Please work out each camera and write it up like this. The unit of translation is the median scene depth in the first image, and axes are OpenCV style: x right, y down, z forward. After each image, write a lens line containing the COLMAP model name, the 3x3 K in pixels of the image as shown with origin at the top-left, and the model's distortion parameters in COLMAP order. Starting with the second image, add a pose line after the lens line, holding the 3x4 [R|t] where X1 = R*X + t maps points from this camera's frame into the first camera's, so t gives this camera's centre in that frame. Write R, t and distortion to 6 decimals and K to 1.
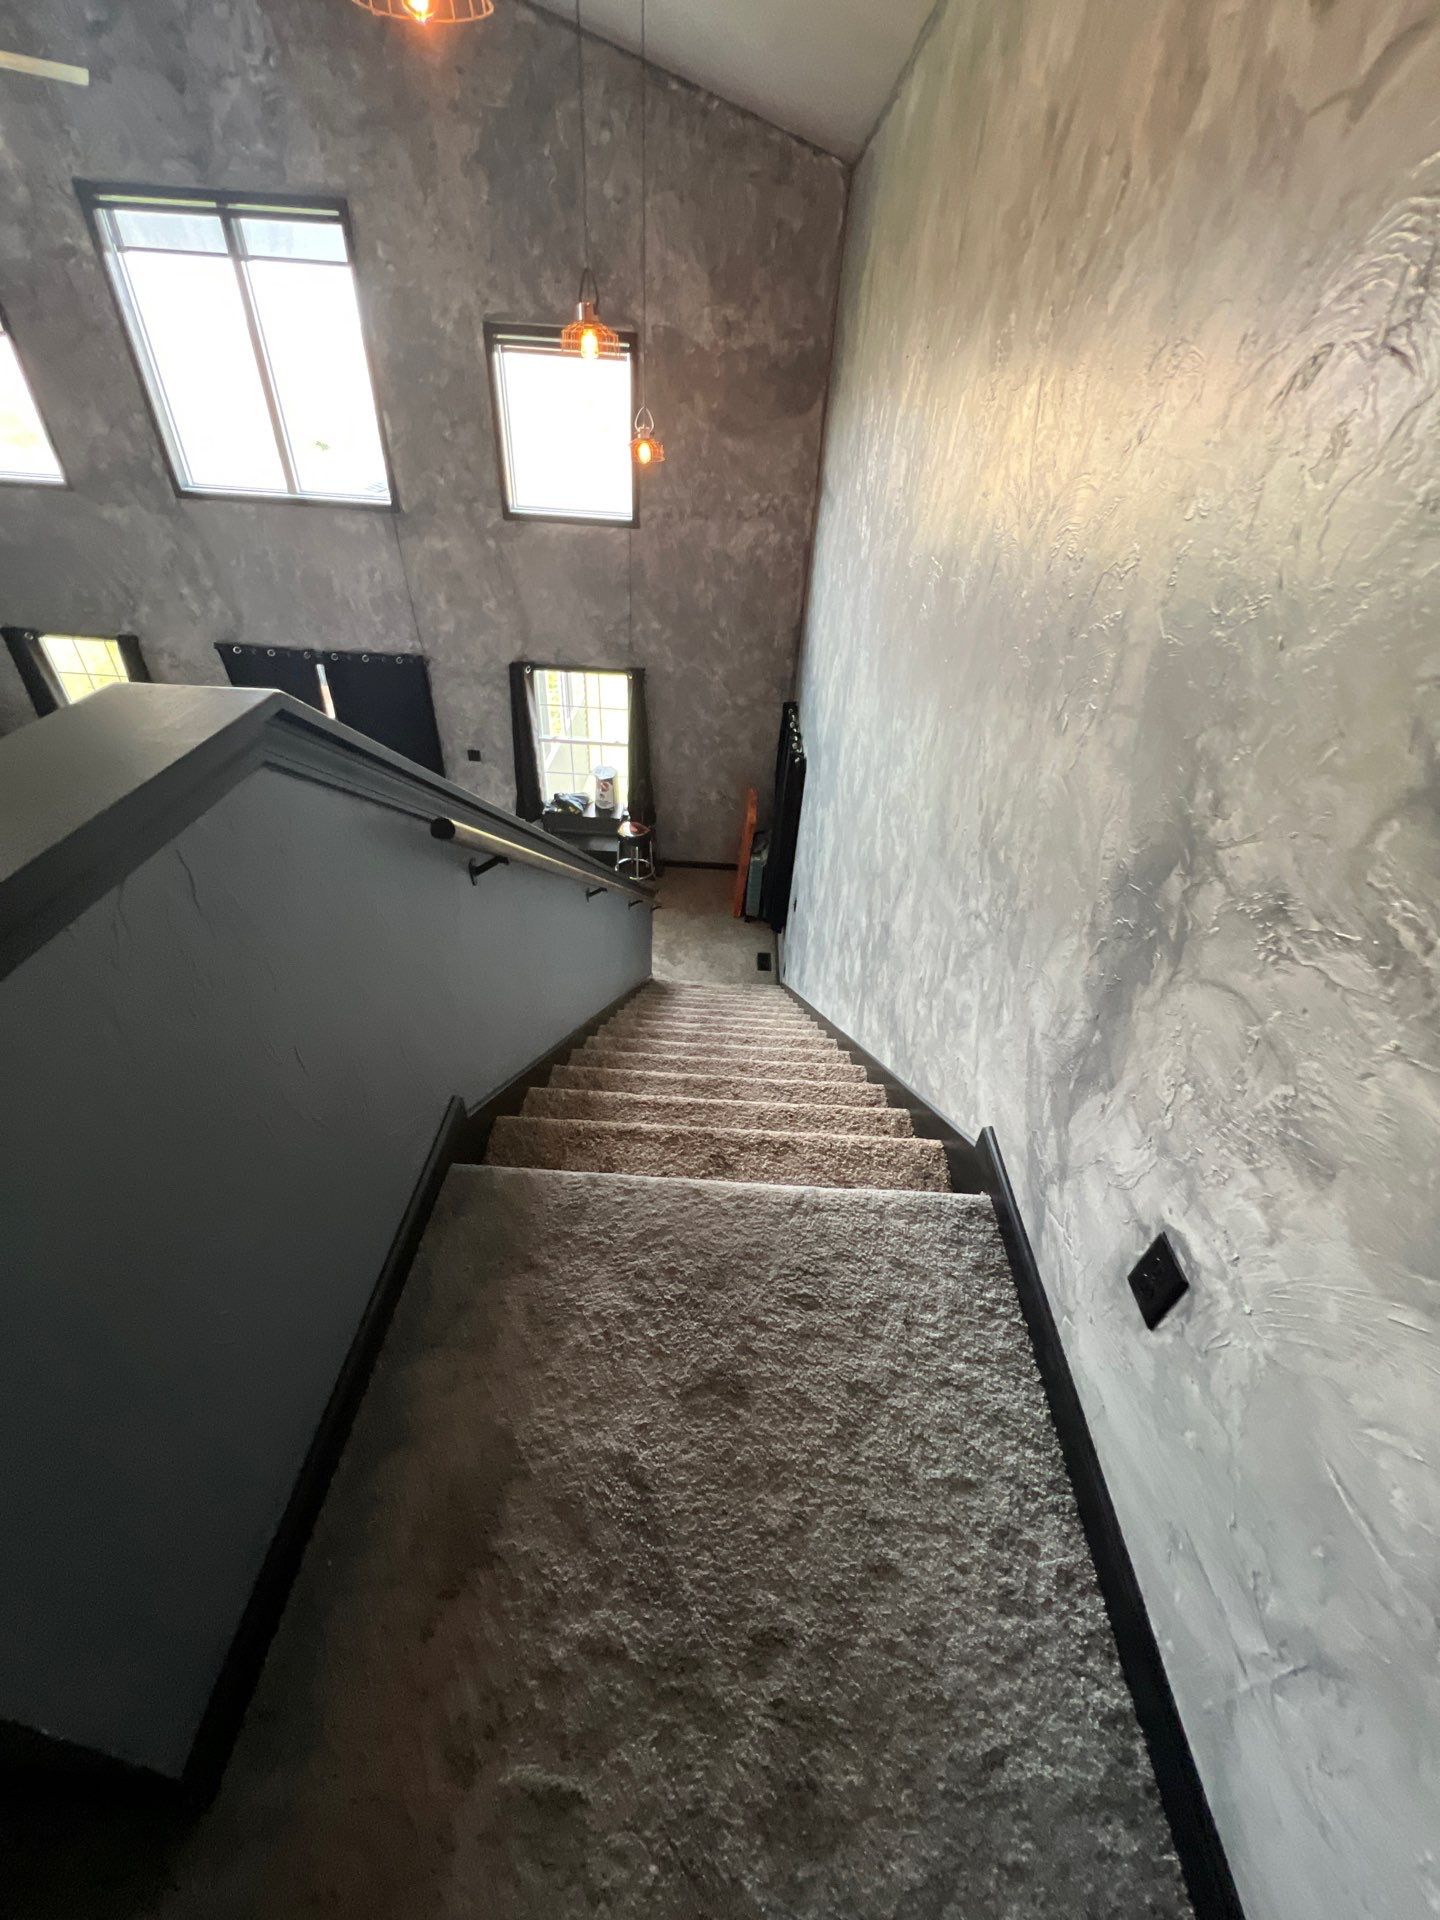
lens RADIAL K [[770.6, 0, 721.6], [0, 770.6, 961.1], [0, 0, 1]] dist [-0.001127, 0.000190]
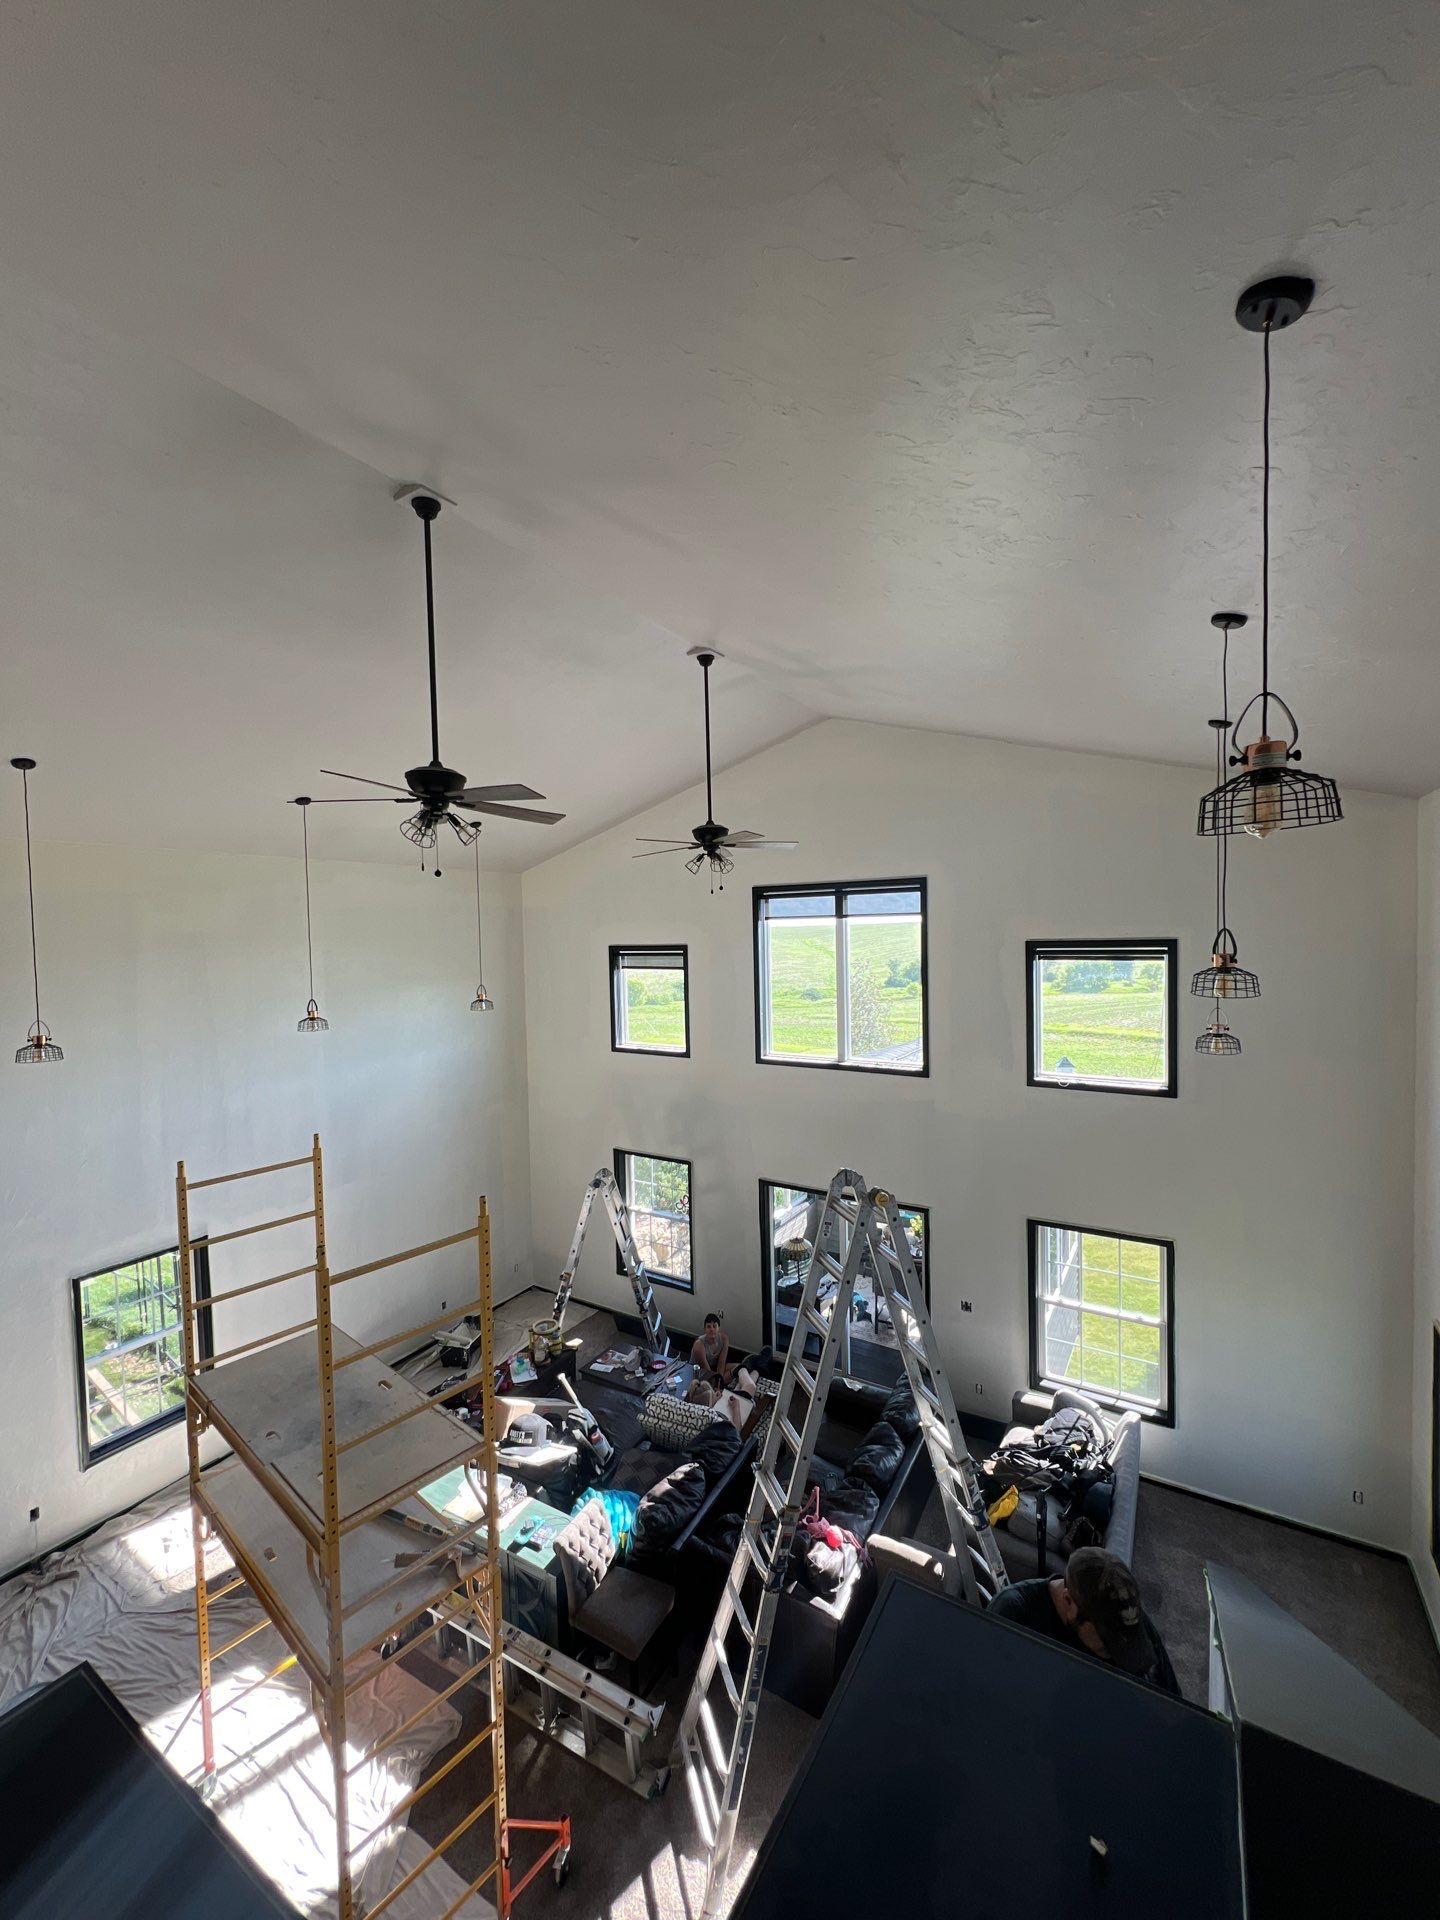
lens RADIAL K [[770.6, 0, 722.1], [0, 770.6, 965.1], [0, 0, 1]] dist [-0.001127, 0.000190]
pose [[0.864096, -0.053062, -0.500521, -0.117371], [-0.251379, 0.816027, -0.520489, -0.060681], [0.436057, 0.575573, 0.691787, -0.007304]]
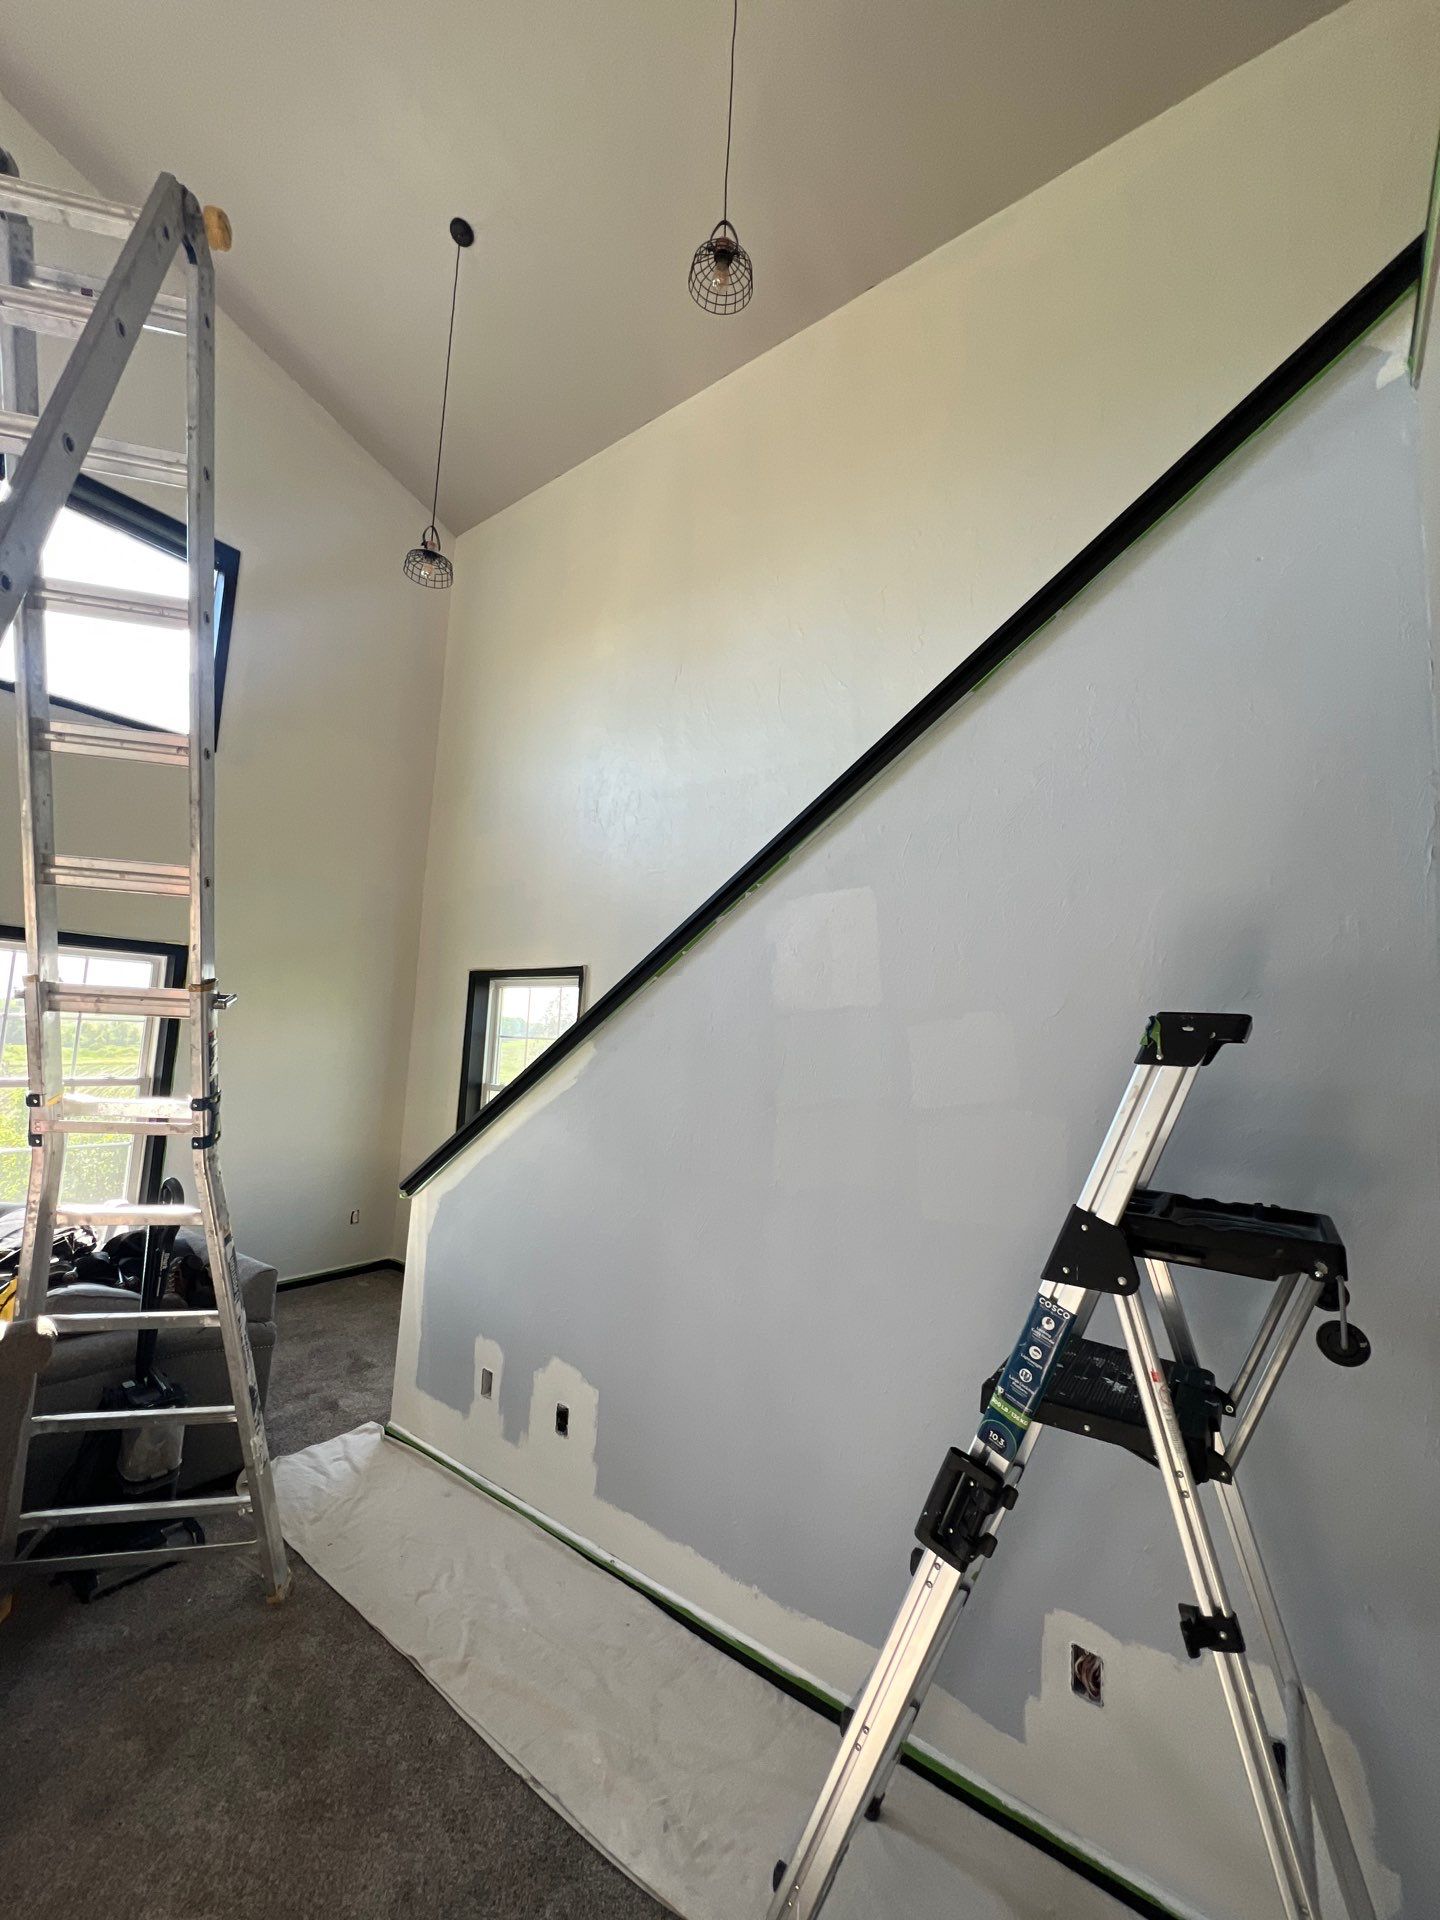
lens RADIAL K [[770.6, 0, 706.3], [0, 770.6, 968.5], [0, 0, 1]] dist [-0.001127, 0.000190]
pose [[0.569508, 0.059691, 0.819816, -0.454422], [0.486204, 0.779715, -0.394526, 0.110771], [-0.662772, 0.623283, 0.415032, 0.579228]]
